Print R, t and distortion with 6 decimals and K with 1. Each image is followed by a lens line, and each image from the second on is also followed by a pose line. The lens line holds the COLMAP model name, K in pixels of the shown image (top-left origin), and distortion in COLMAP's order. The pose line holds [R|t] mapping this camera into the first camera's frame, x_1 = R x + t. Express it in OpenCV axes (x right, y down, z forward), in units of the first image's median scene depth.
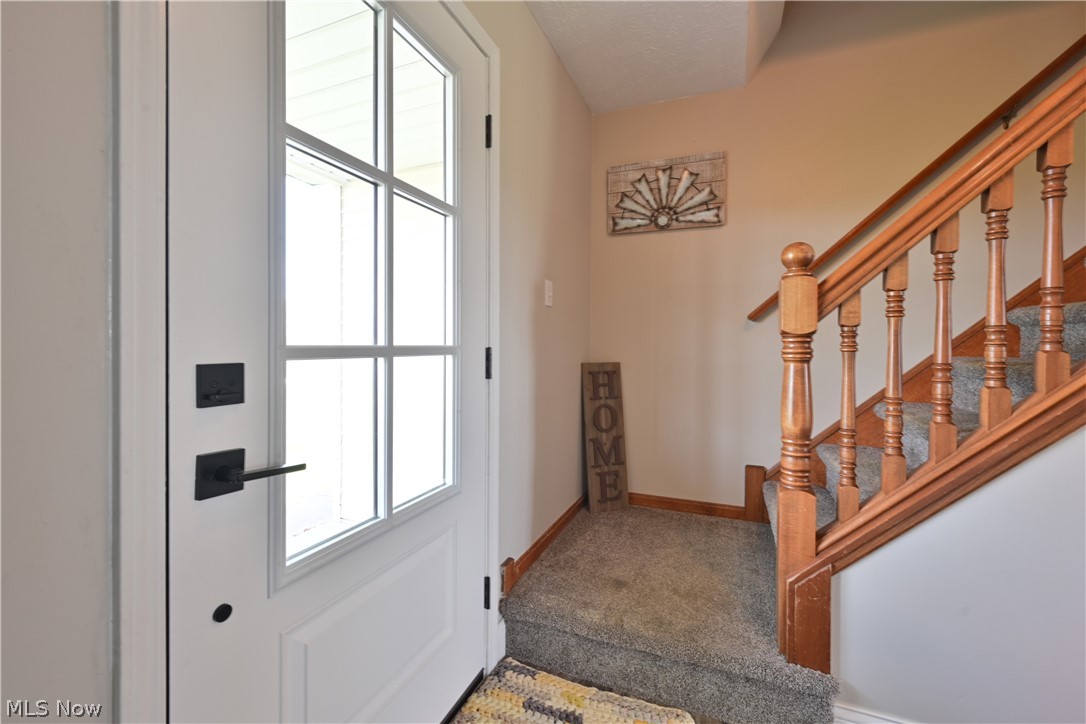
lens RADIAL K [[452.4, 0, 540.0], [0, 452.4, 349.4], [0, 0, 1]] dist [-0.000365, -0.000810]
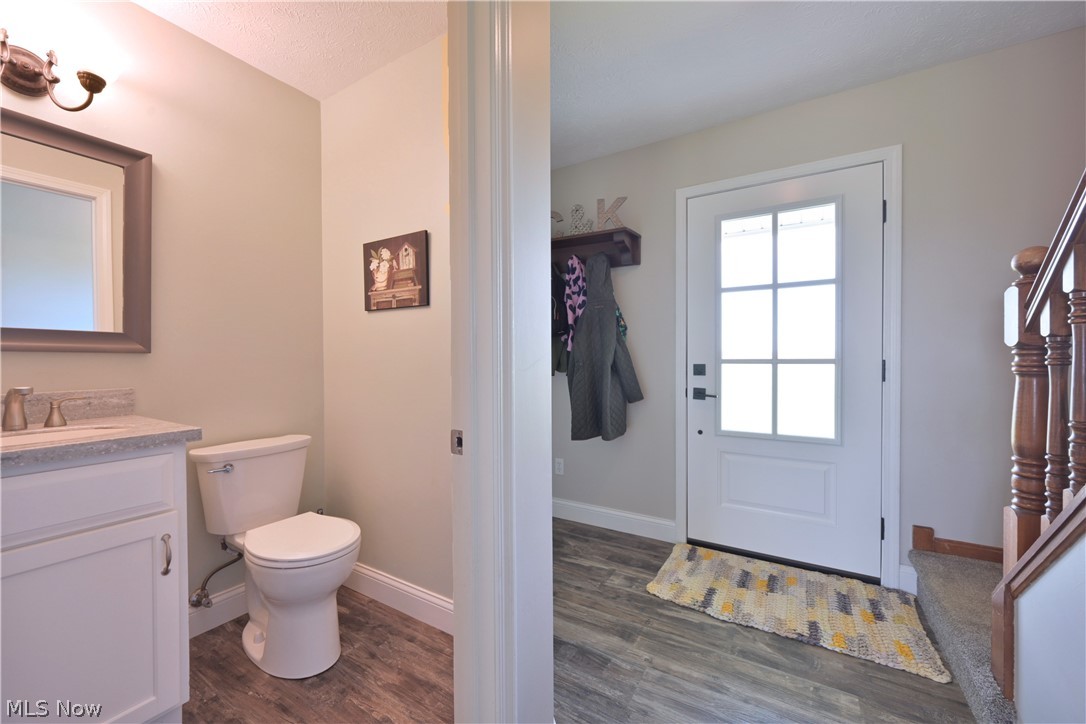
lens RADIAL K [[425.1, 0, 542.5], [0, 425.1, 359.0], [0, 0, 1]] dist [-0.003548, 0.000185]
pose [[-0.149028, -0.000310, -0.988833, 1.584451], [-0.005278, 0.999986, 0.000482, -0.002043], [0.988819, 0.005291, -0.149027, 0.138034]]
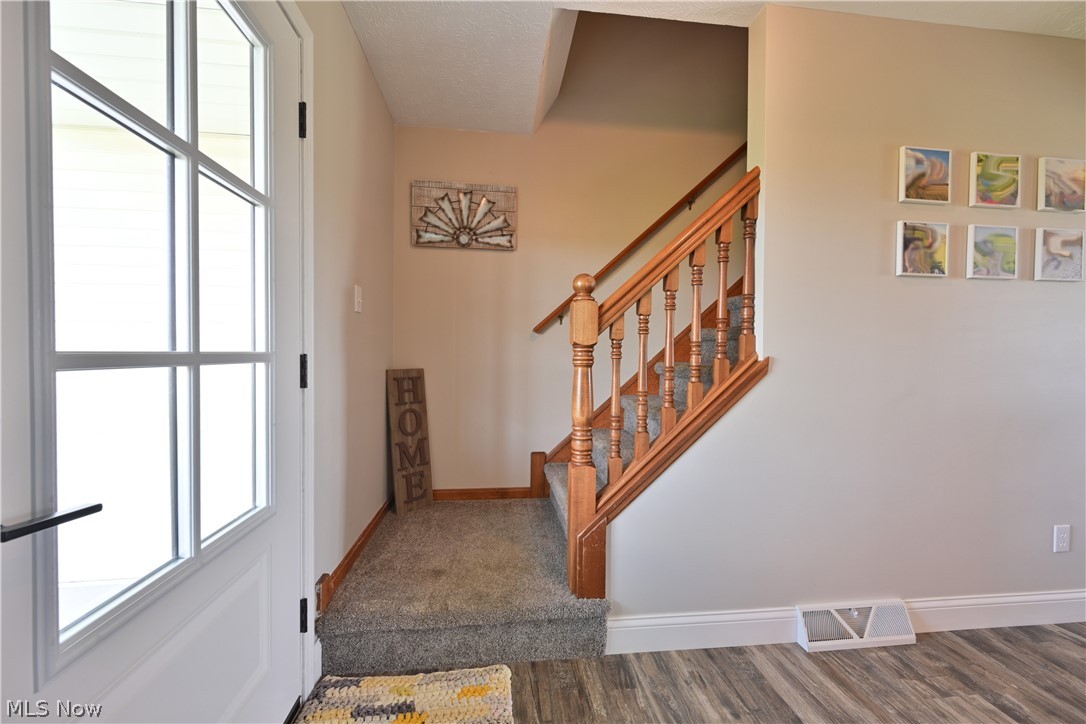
lens RADIAL K [[425.1, 0, 541.6], [0, 425.1, 363.6], [0, 0, 1]] dist [-0.003548, 0.000185]
pose [[0.873627, -0.005889, 0.486560, -0.125801], [-0.003073, 0.999840, 0.017619, -0.002106], [-0.486586, -0.016887, 0.873469, -0.001161]]
